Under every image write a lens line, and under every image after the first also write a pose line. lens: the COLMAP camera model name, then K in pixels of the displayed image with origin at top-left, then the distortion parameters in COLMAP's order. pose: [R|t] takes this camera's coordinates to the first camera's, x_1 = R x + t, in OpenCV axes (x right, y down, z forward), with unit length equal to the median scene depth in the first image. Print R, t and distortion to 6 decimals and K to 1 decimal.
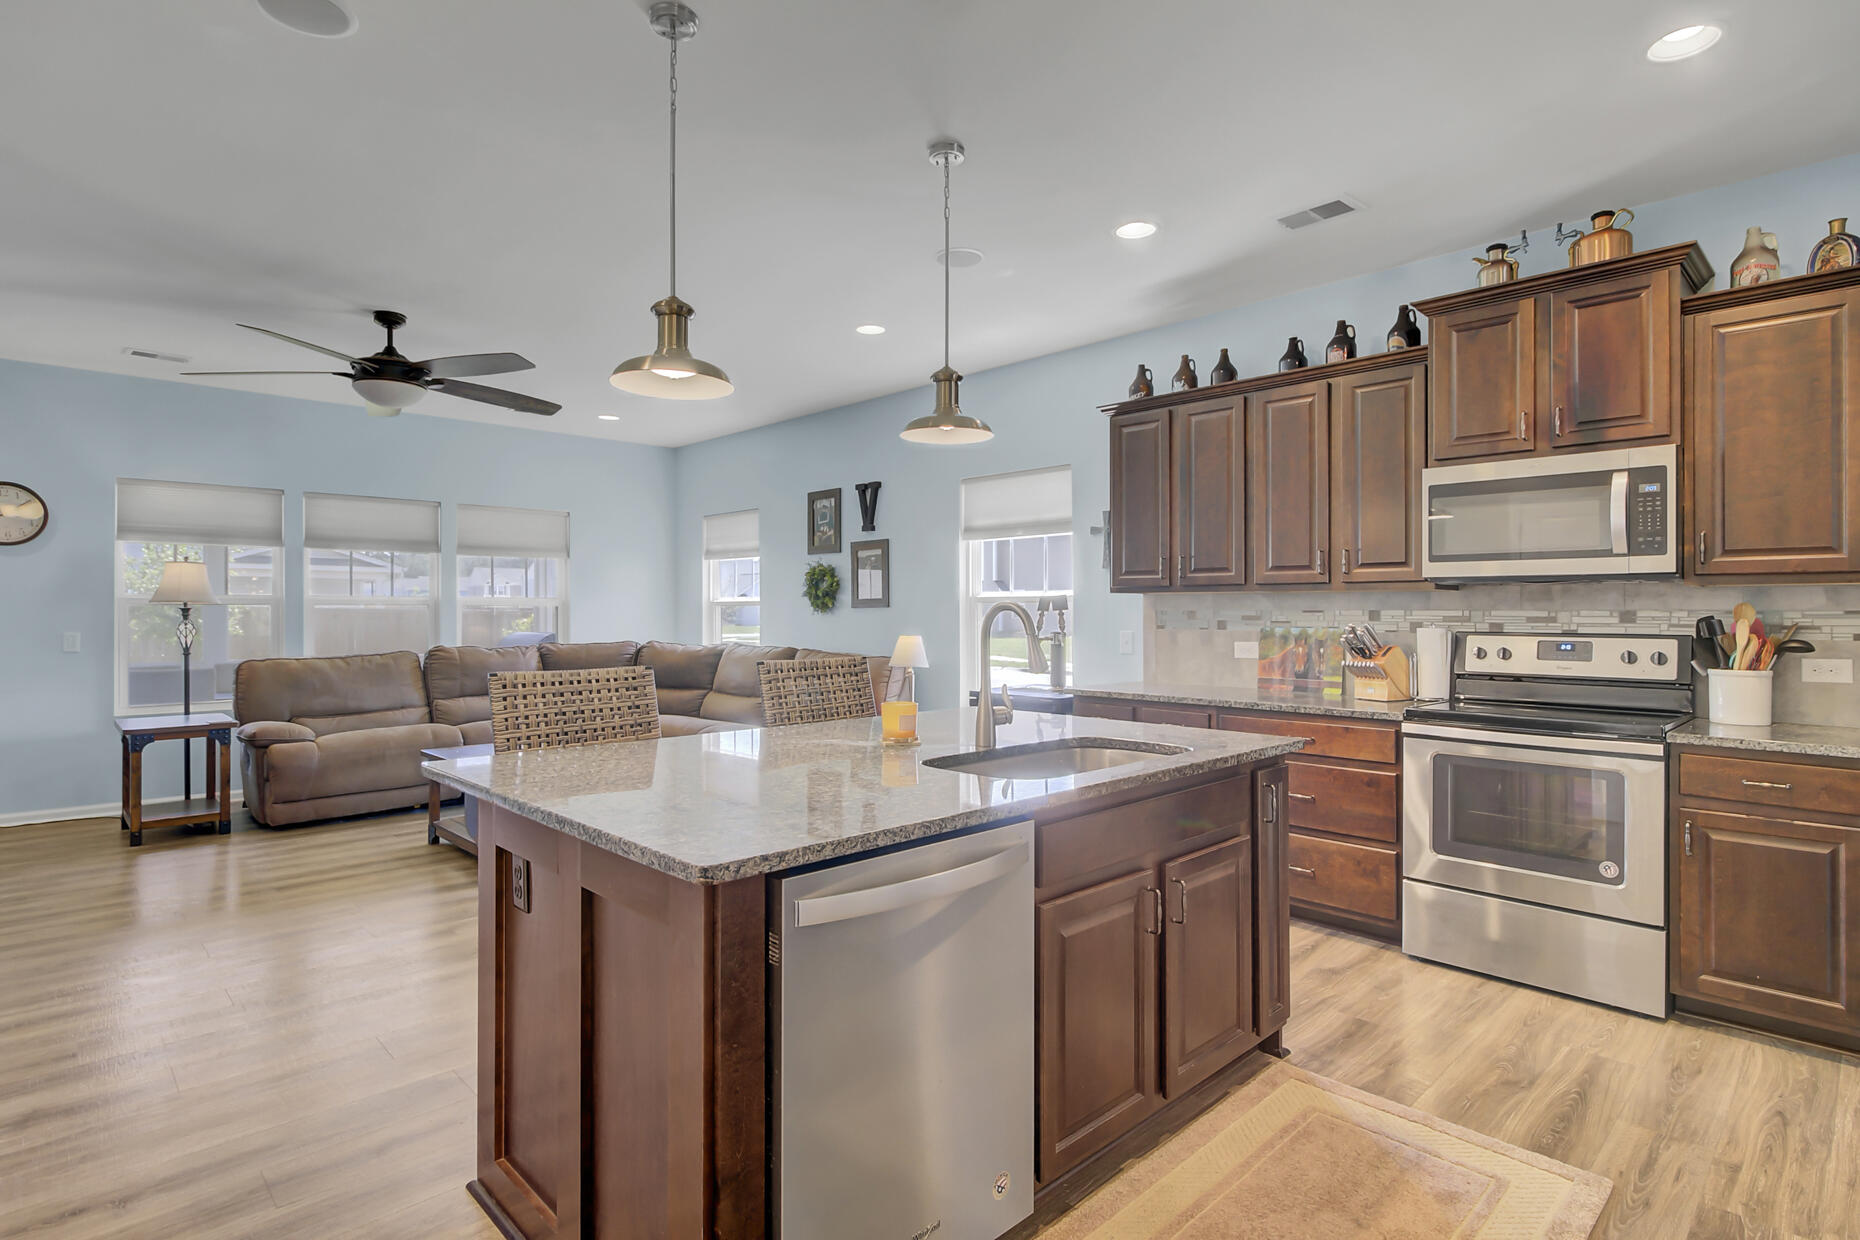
lens RADIAL K [[935.5, 0, 928.3], [0, 935.5, 602.7], [0, 0, 1]] dist [0.002754, 0.000411]
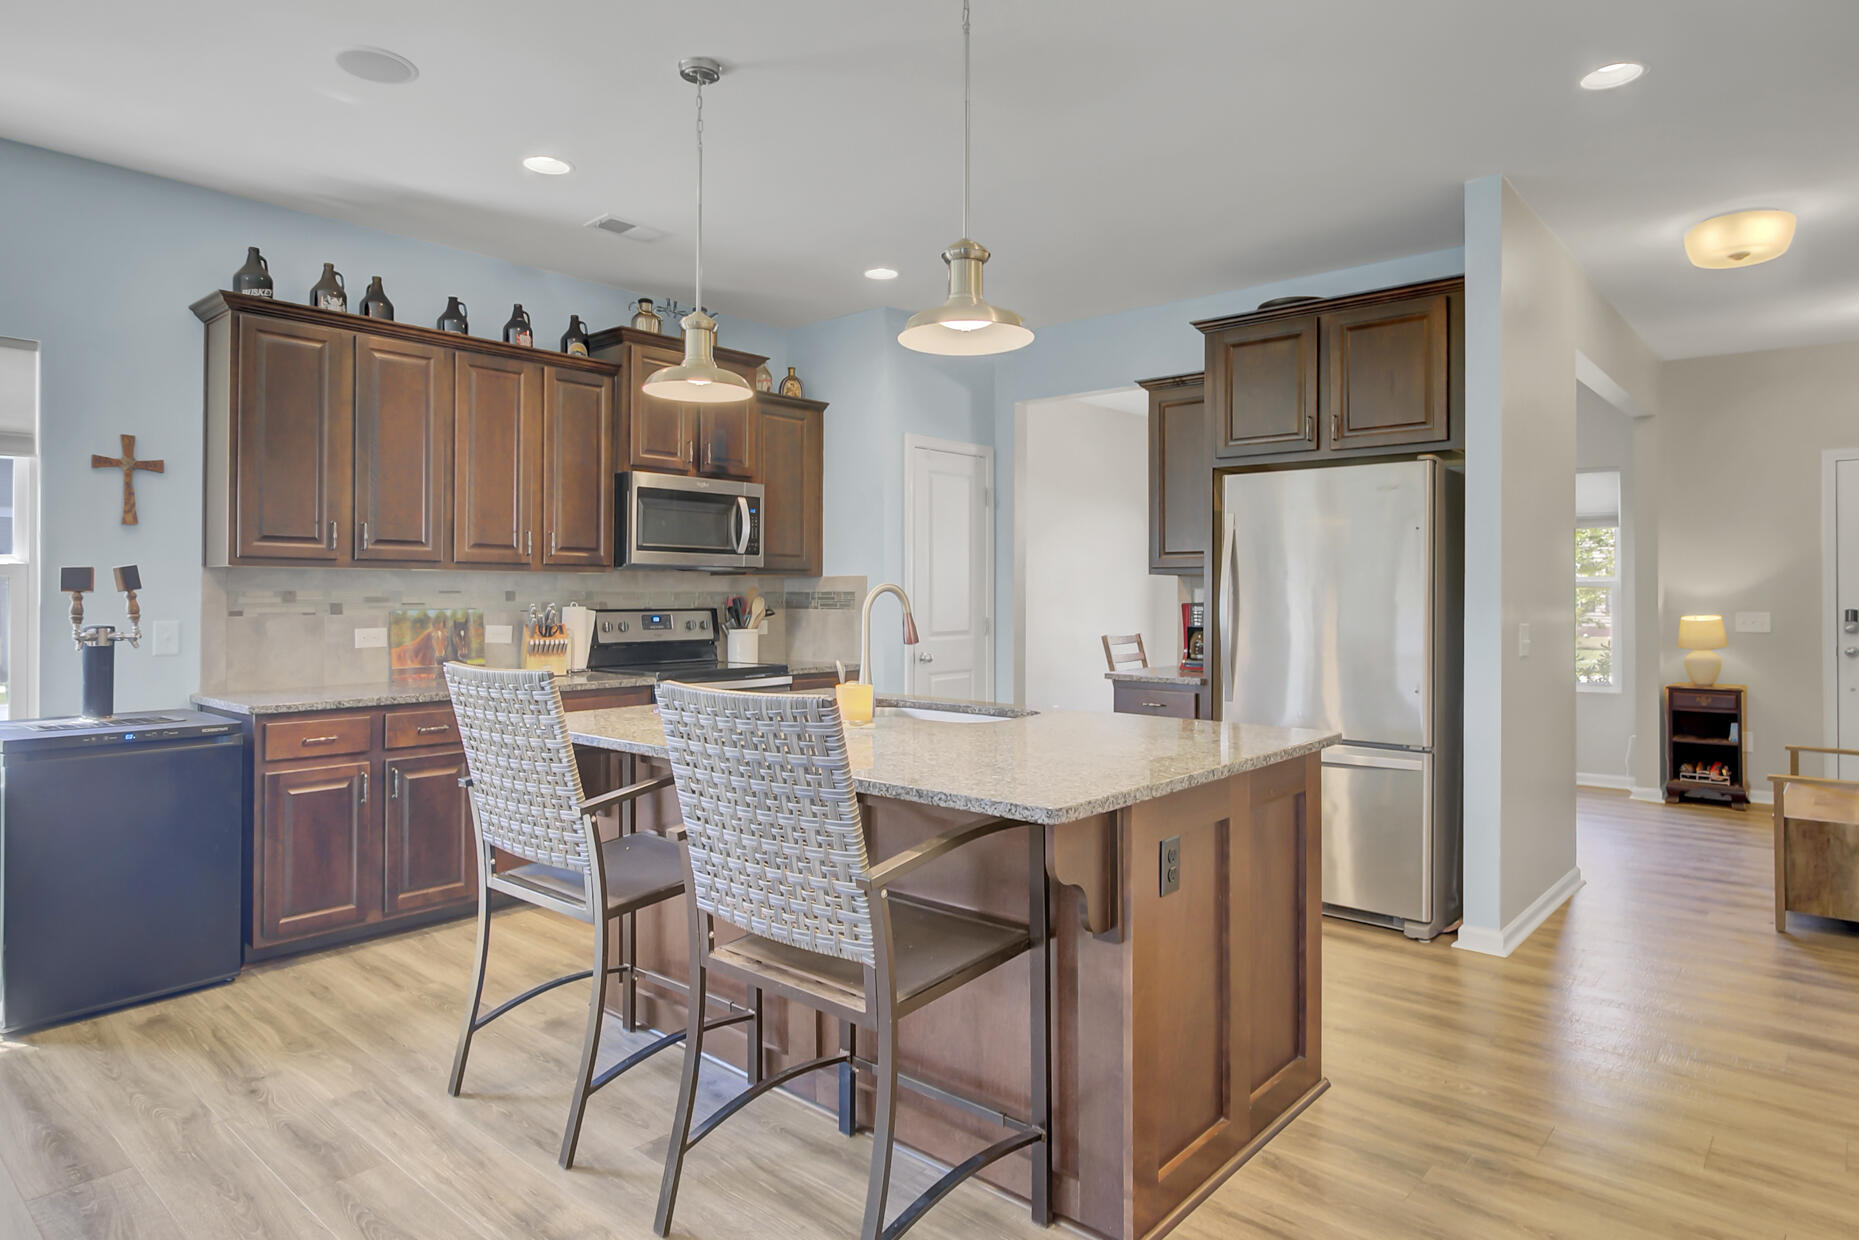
lens RADIAL K [[1076.4, 0, 923.3], [0, 1076.4, 592.3], [0, 0, 1]] dist [0.001905, -0.002677]
pose [[-0.074602, 0.006070, 0.997195, -0.679105], [-0.006453, 0.999958, -0.006569, 0.013105], [-0.997193, -0.006925, -0.074560, 0.587999]]
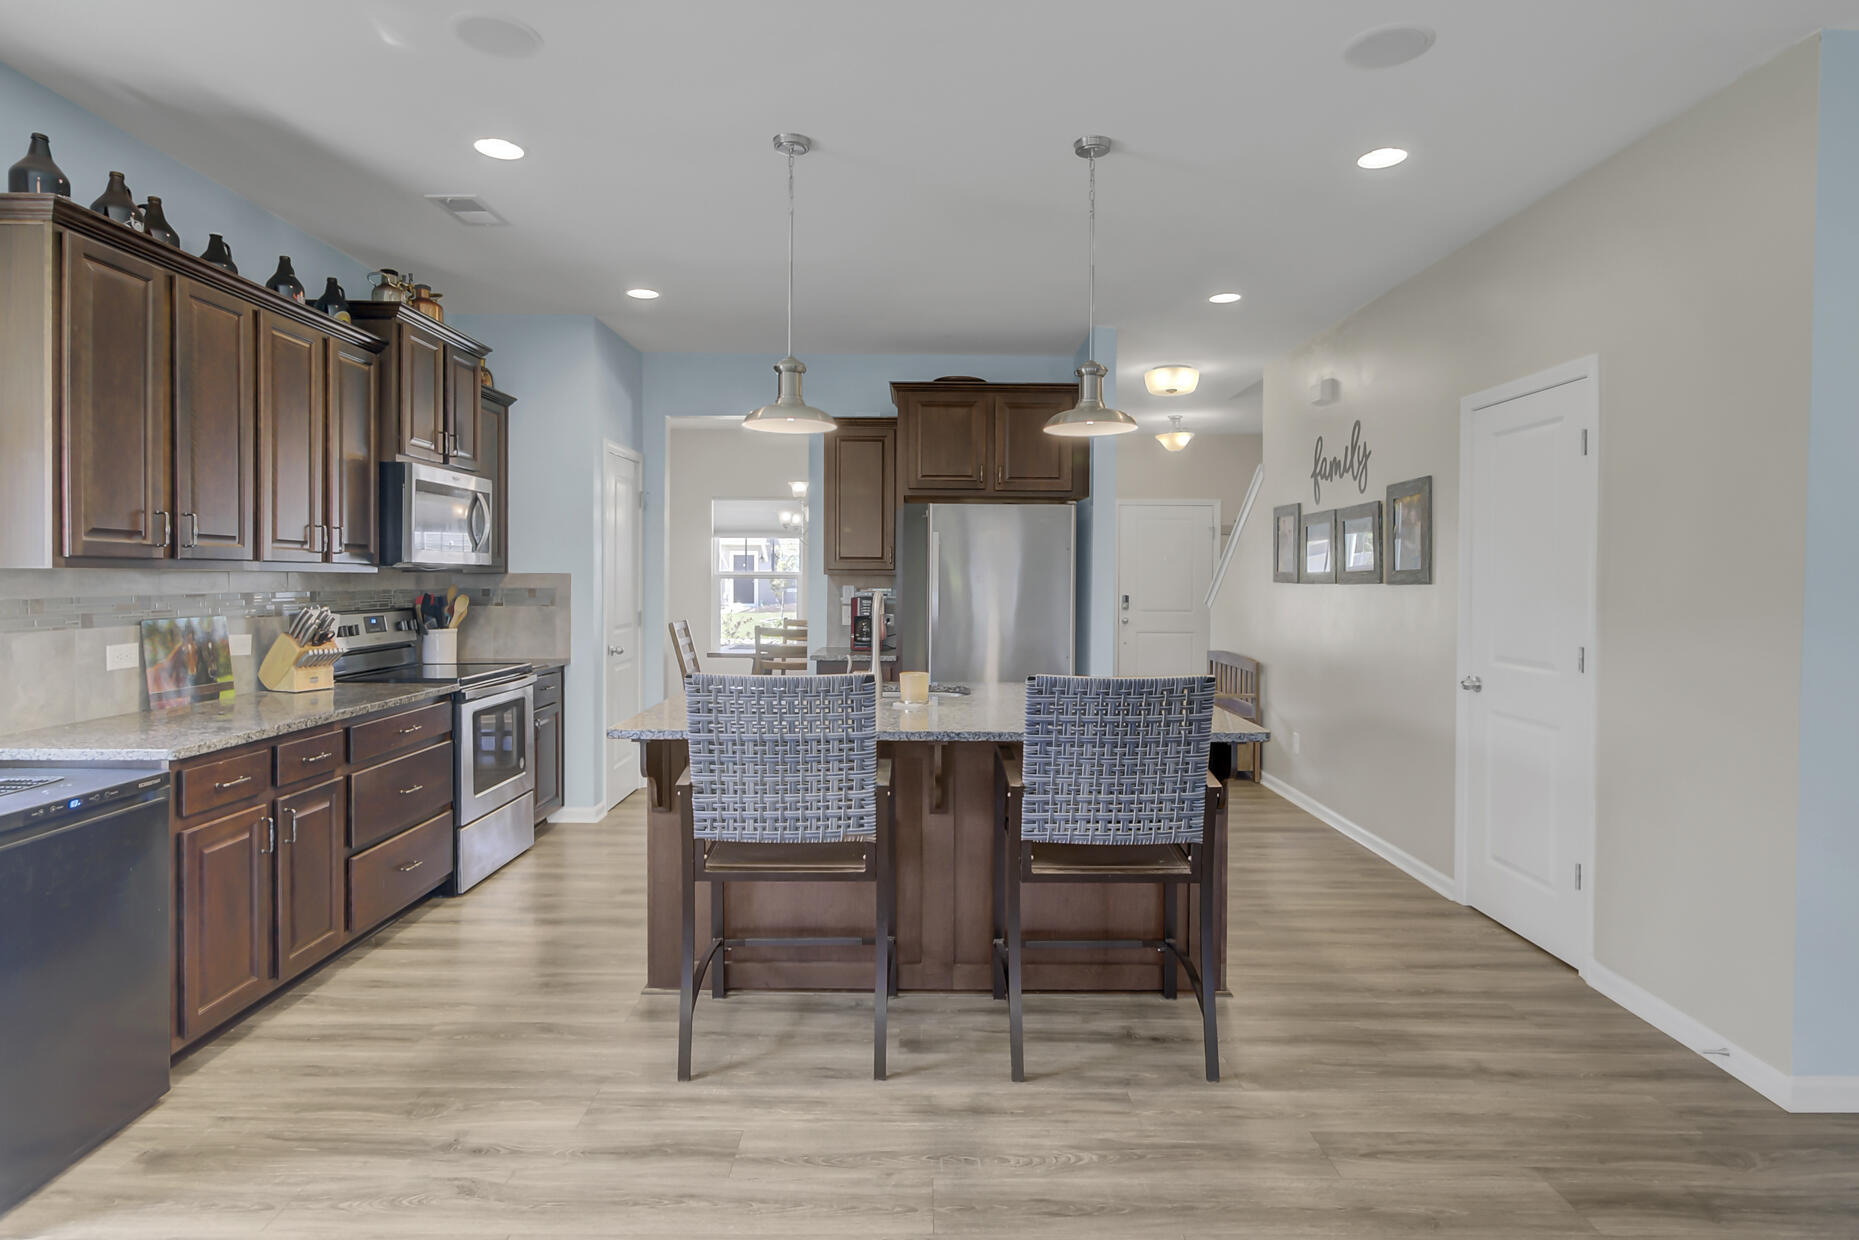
lens RADIAL K [[1004.3, 0, 930.7], [0, 1004.3, 600.9], [0, 0, 1]] dist [-0.002380, -0.000585]
pose [[-0.719666, -0.017082, 0.694110, -0.571069], [-0.007524, 0.999830, 0.016804, -0.004694], [-0.694279, 0.006870, -0.719673, 1.135659]]
